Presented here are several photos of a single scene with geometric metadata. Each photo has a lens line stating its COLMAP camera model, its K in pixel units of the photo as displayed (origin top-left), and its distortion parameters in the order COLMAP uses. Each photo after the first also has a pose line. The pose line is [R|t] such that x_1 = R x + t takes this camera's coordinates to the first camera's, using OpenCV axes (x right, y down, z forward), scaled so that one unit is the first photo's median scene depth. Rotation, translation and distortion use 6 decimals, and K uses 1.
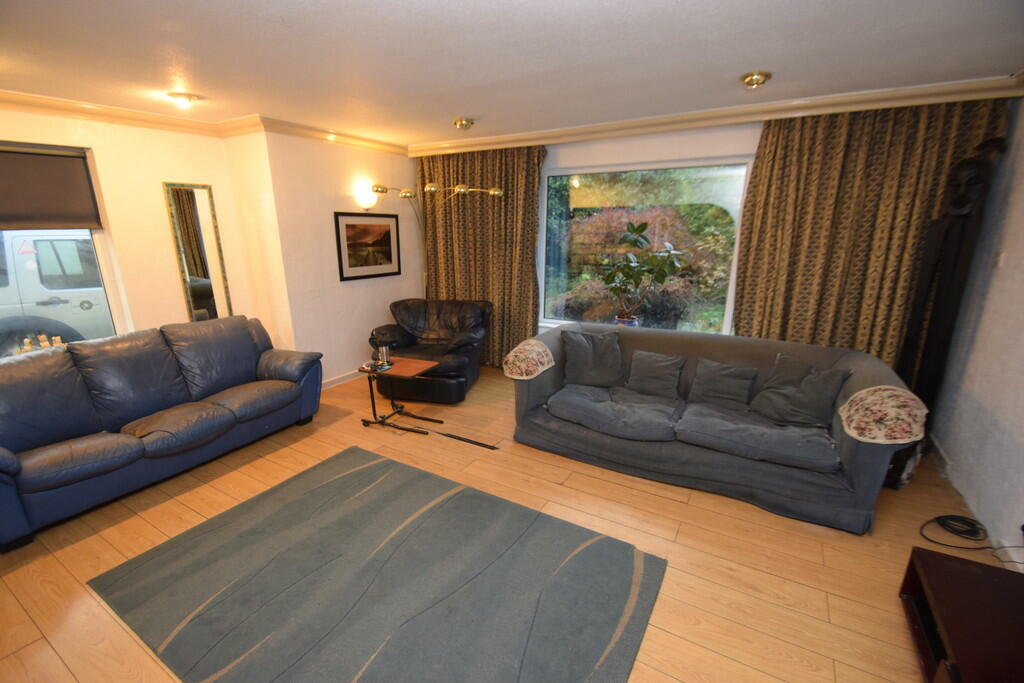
lens RADIAL K [[450.9, 0, 510.2], [0, 450.9, 343.8], [0, 0, 1]] dist [-0.009398, -0.001691]
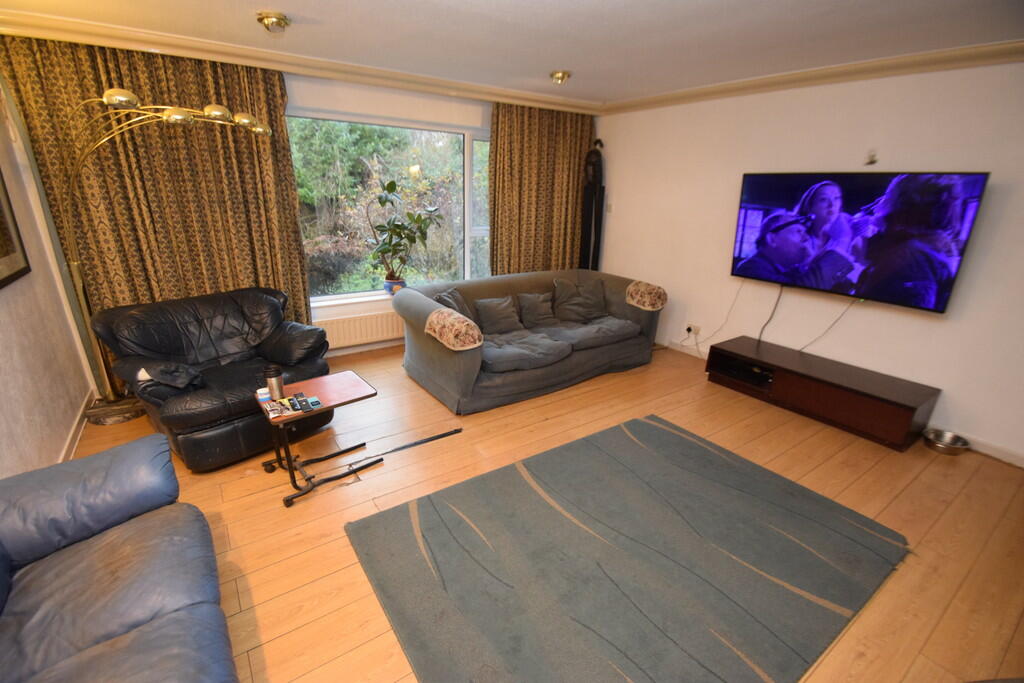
lens RADIAL K [[450.9, 0, 508.6], [0, 450.9, 341.2], [0, 0, 1]] dist [-0.009398, -0.001691]
pose [[0.419178, -0.277392, 0.864490, -0.776781], [0.204923, 0.956518, 0.207557, -0.118938], [-0.884475, 0.090150, 0.457795, 0.499923]]
